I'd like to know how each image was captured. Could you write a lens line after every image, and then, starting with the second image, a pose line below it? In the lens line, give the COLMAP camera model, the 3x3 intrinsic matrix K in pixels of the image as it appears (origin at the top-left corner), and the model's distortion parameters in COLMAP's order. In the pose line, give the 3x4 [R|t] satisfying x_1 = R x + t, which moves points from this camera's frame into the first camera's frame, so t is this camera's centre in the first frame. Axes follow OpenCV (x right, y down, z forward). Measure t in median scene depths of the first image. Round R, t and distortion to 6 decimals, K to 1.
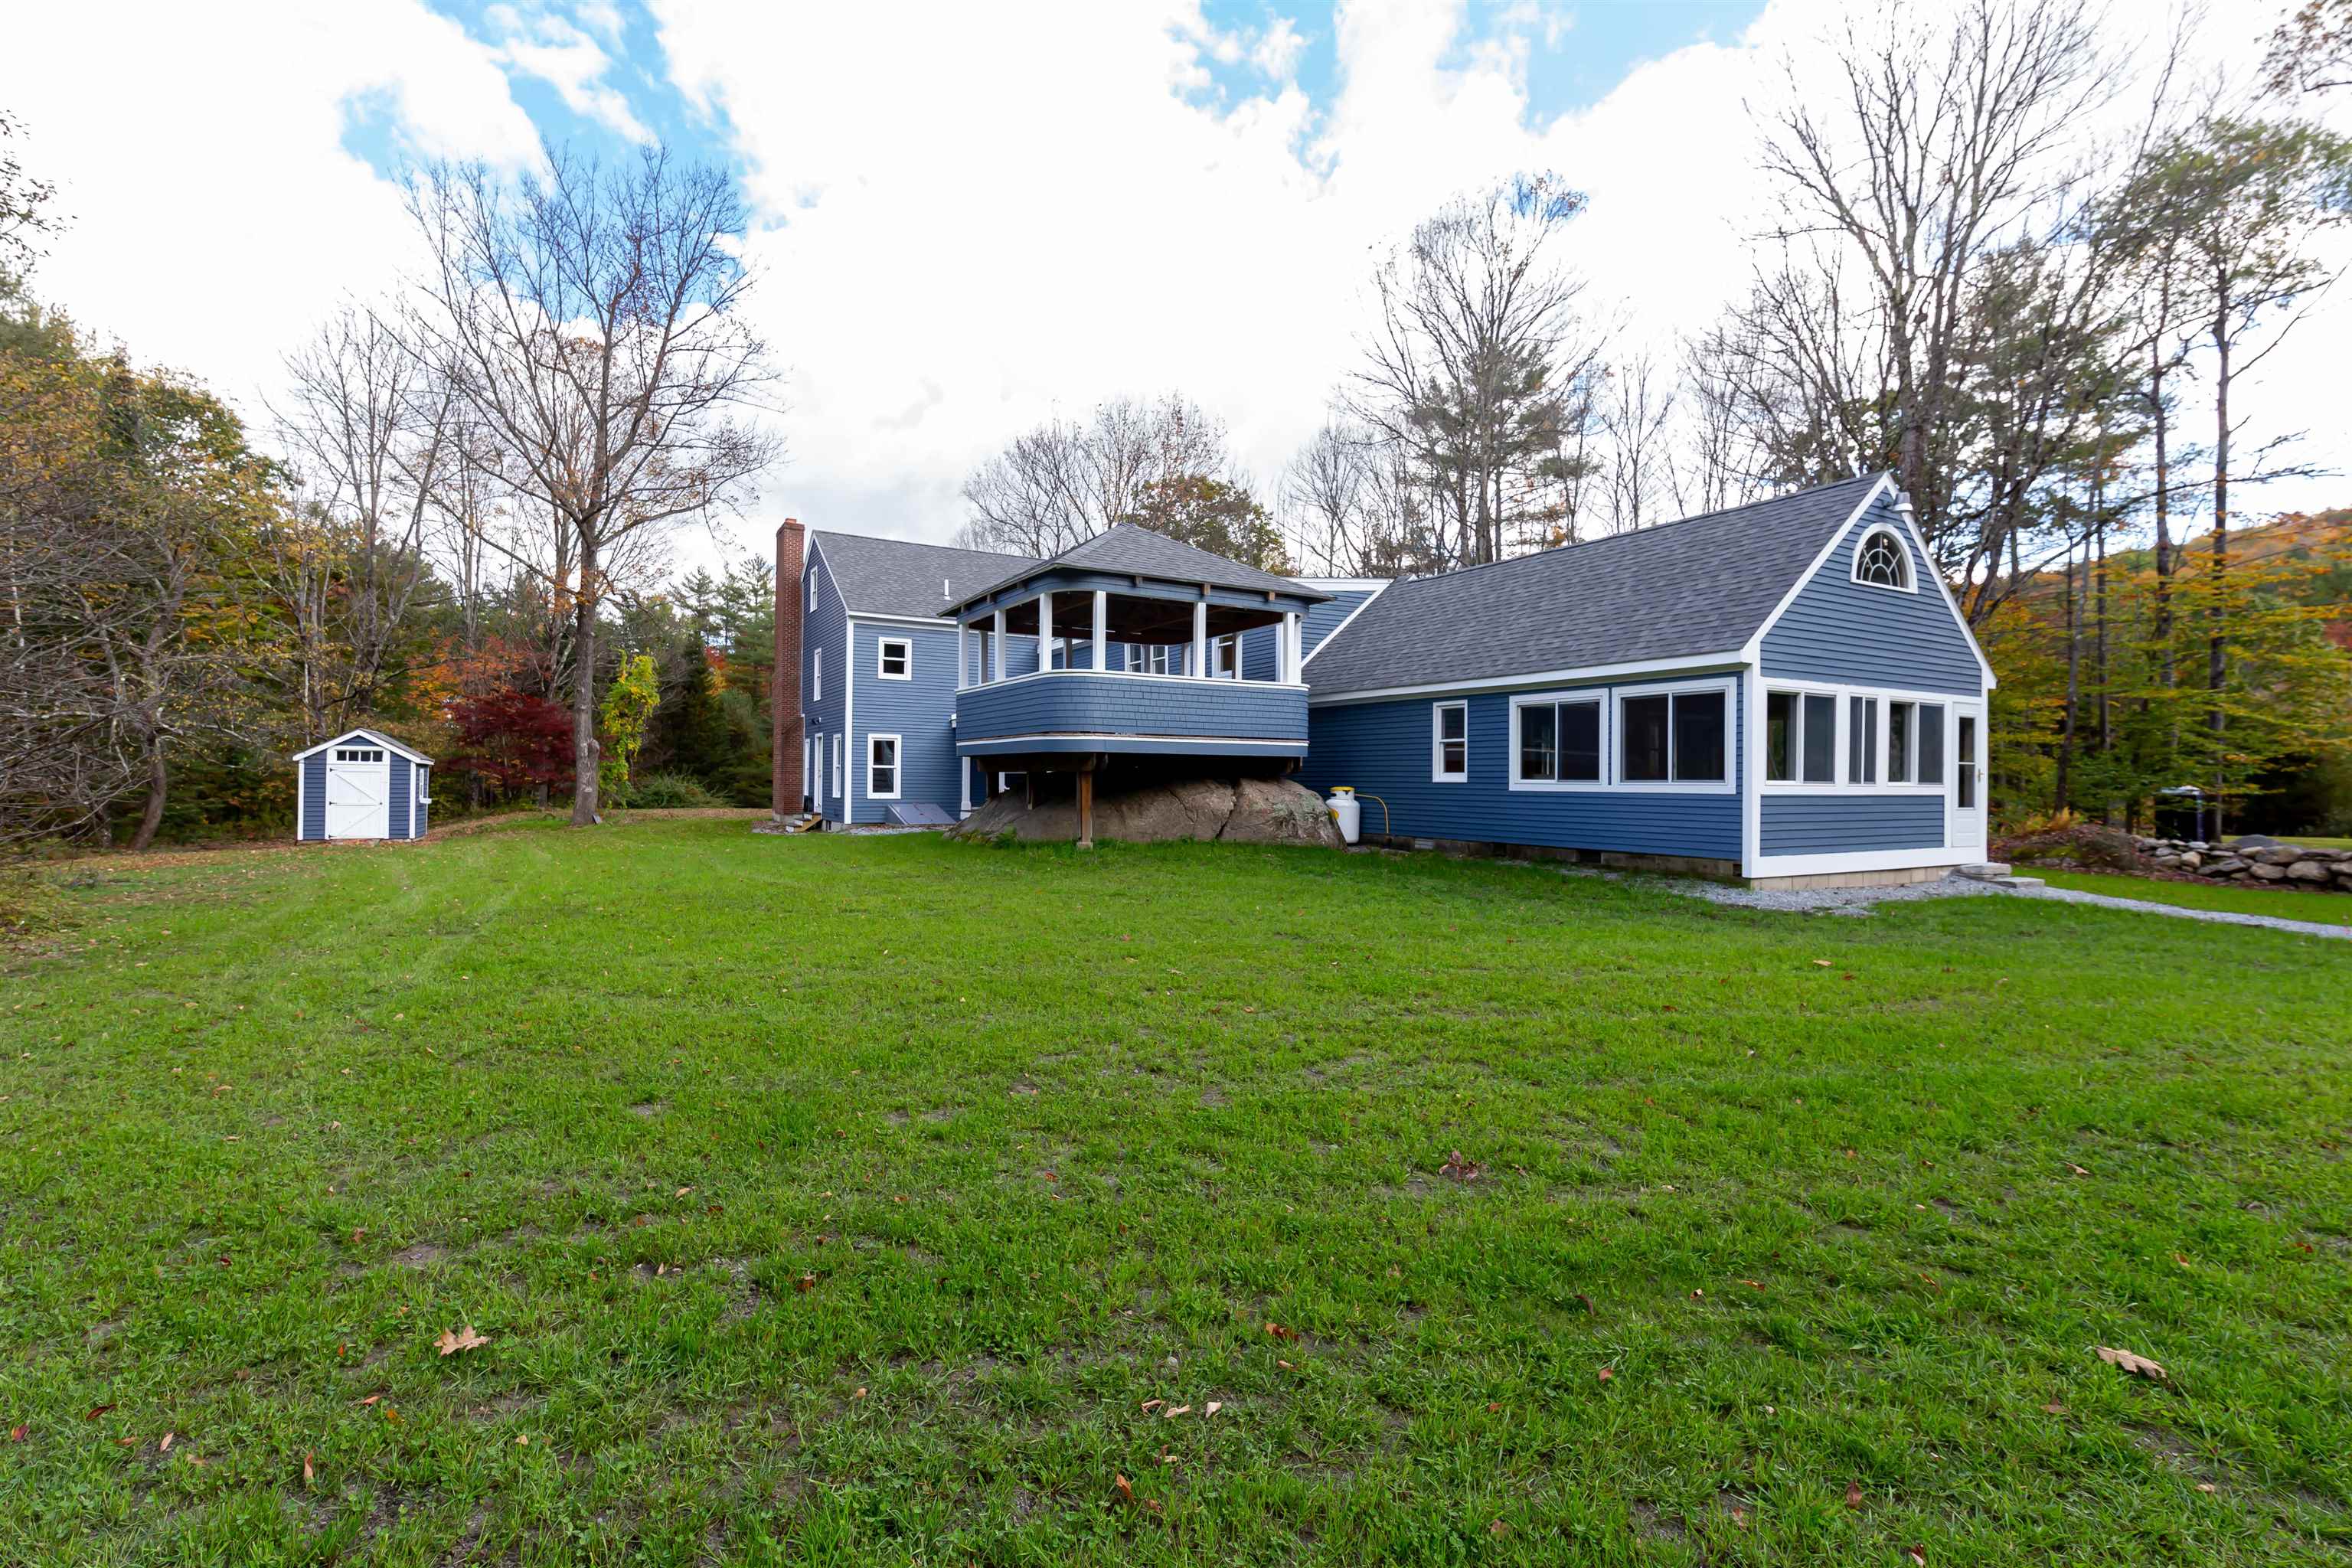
lens RADIAL K [[1076.6, 0, 1176.0], [0, 1076.6, 784.0], [0, 0, 1]] dist [0.000174, -0.000165]
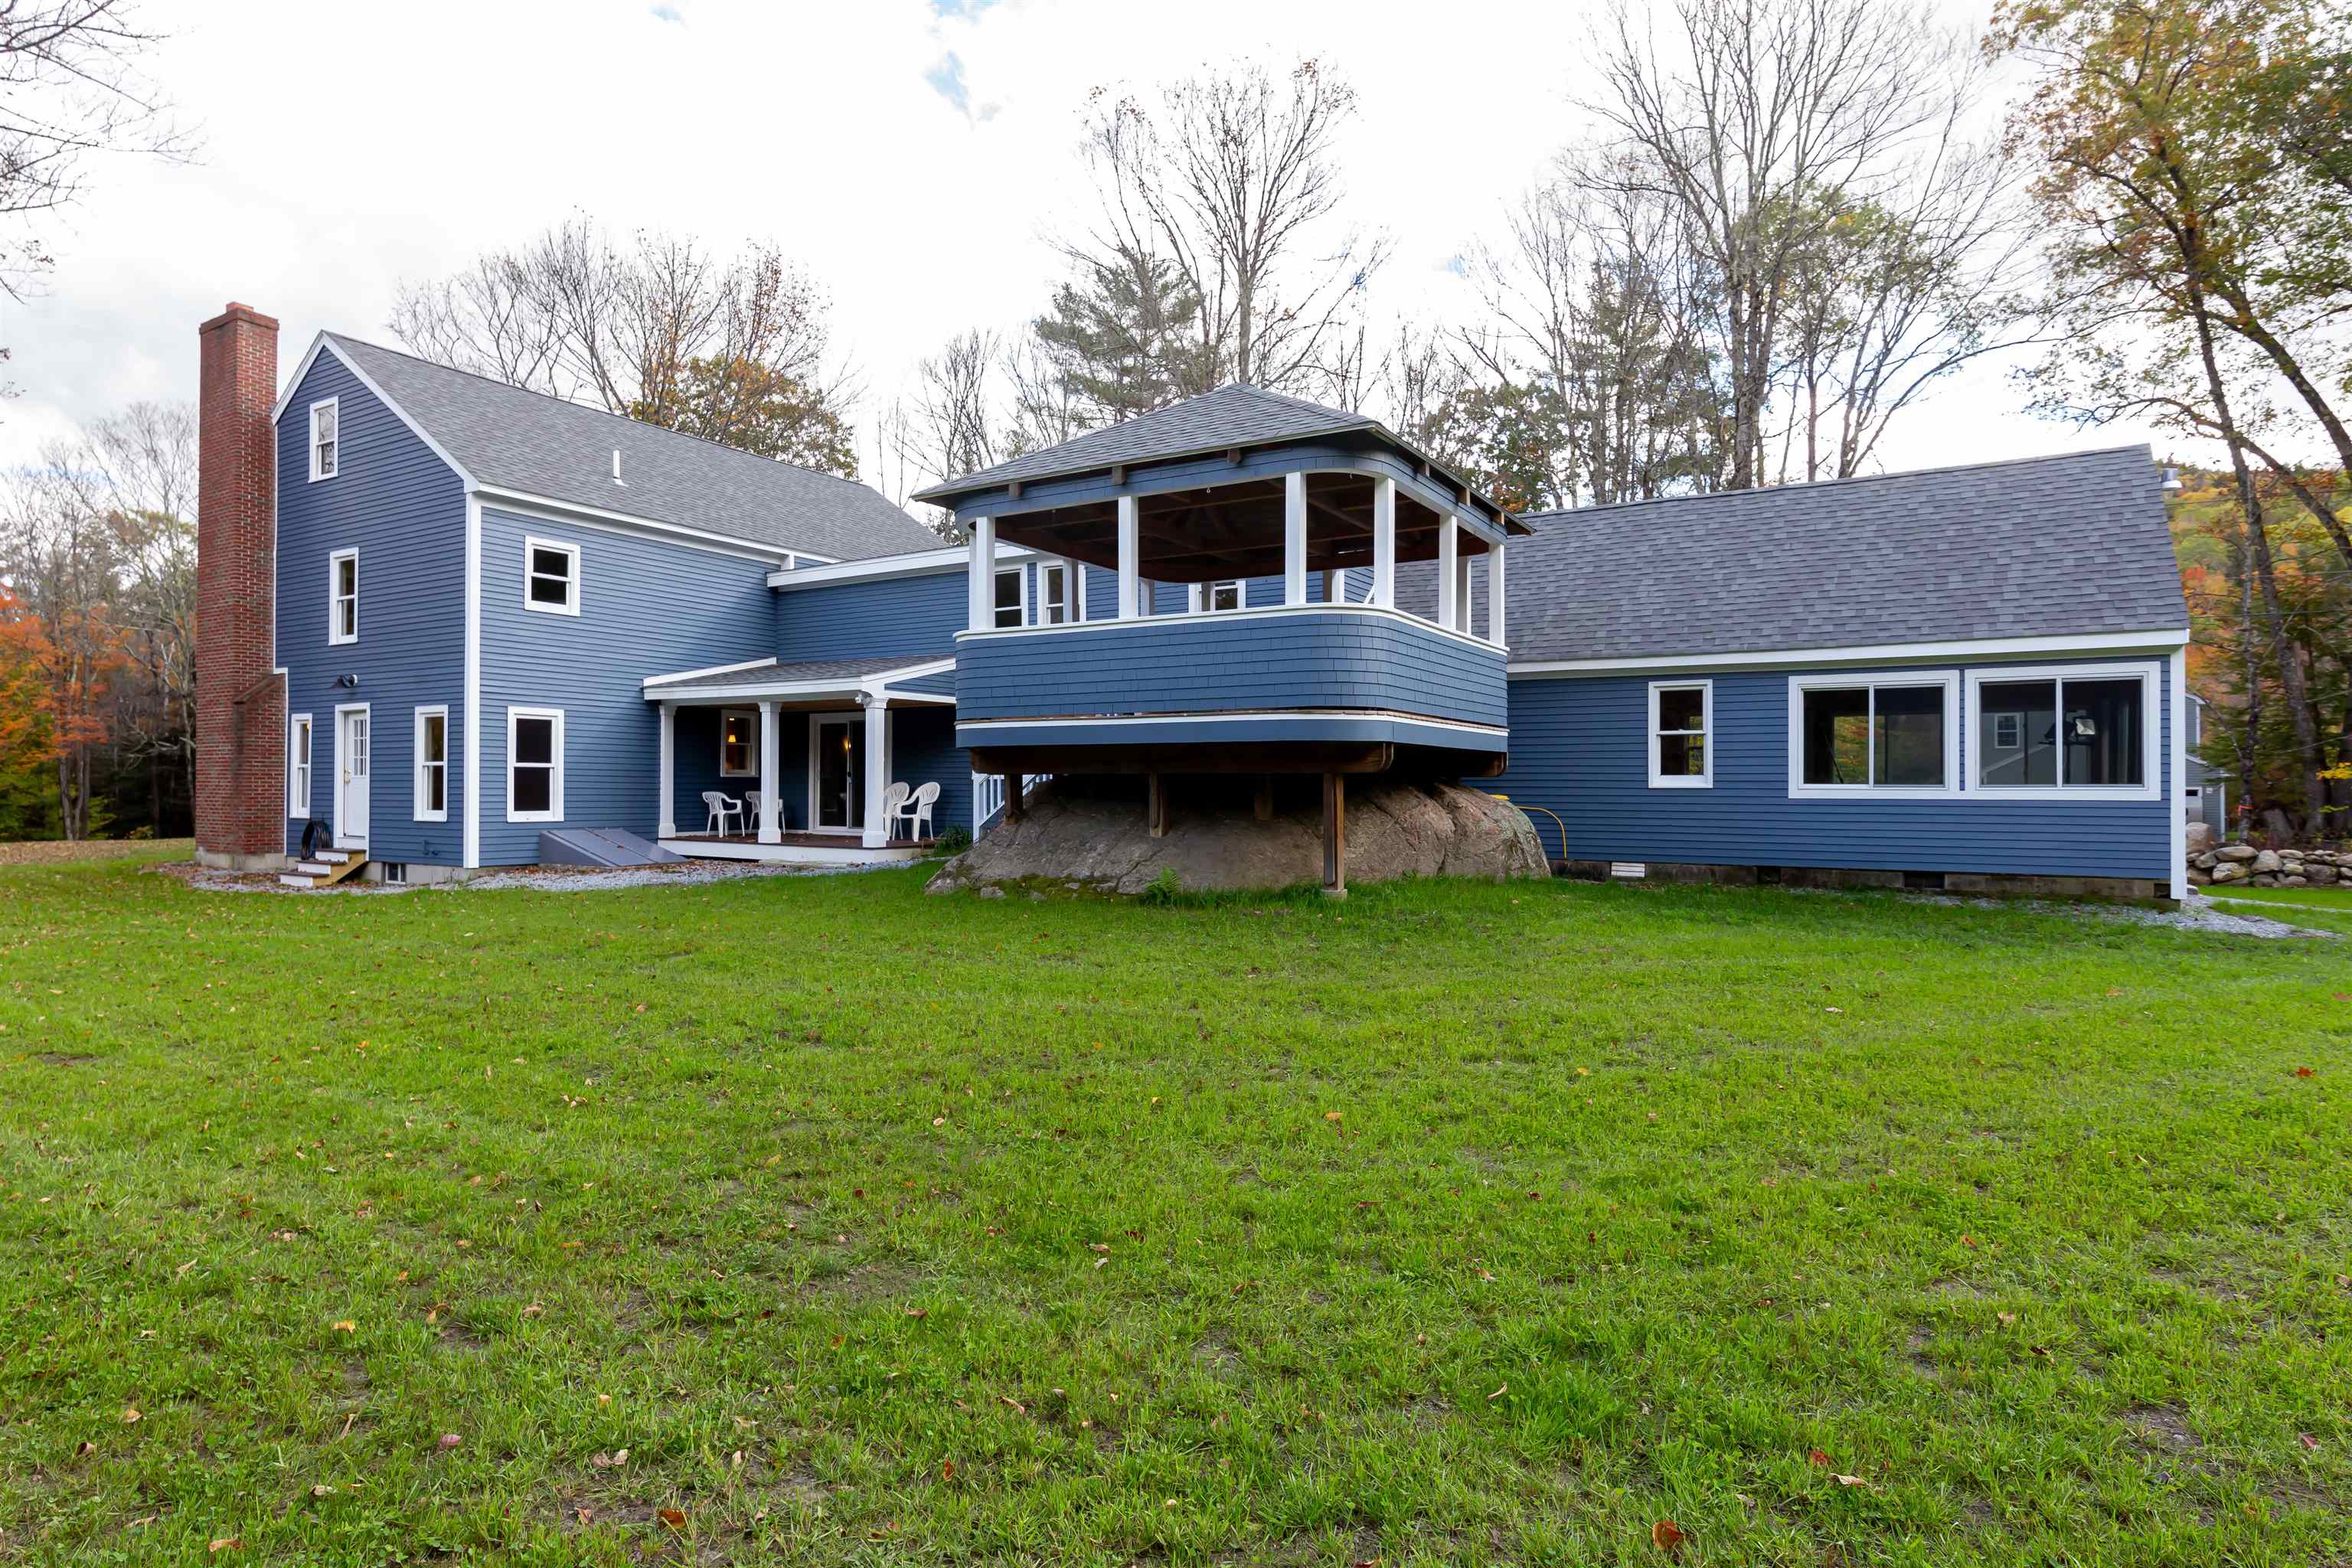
lens RADIAL K [[1267.6, 0, 1176.0], [0, 1267.6, 784.0], [0, 0, 1]] dist [-0.001918, -0.000576]
pose [[0.869137, -0.005709, 0.494539, -0.489427], [0.006268, 0.999980, 0.000527, -0.006827], [-0.494533, 0.002642, 0.869155, 0.399021]]
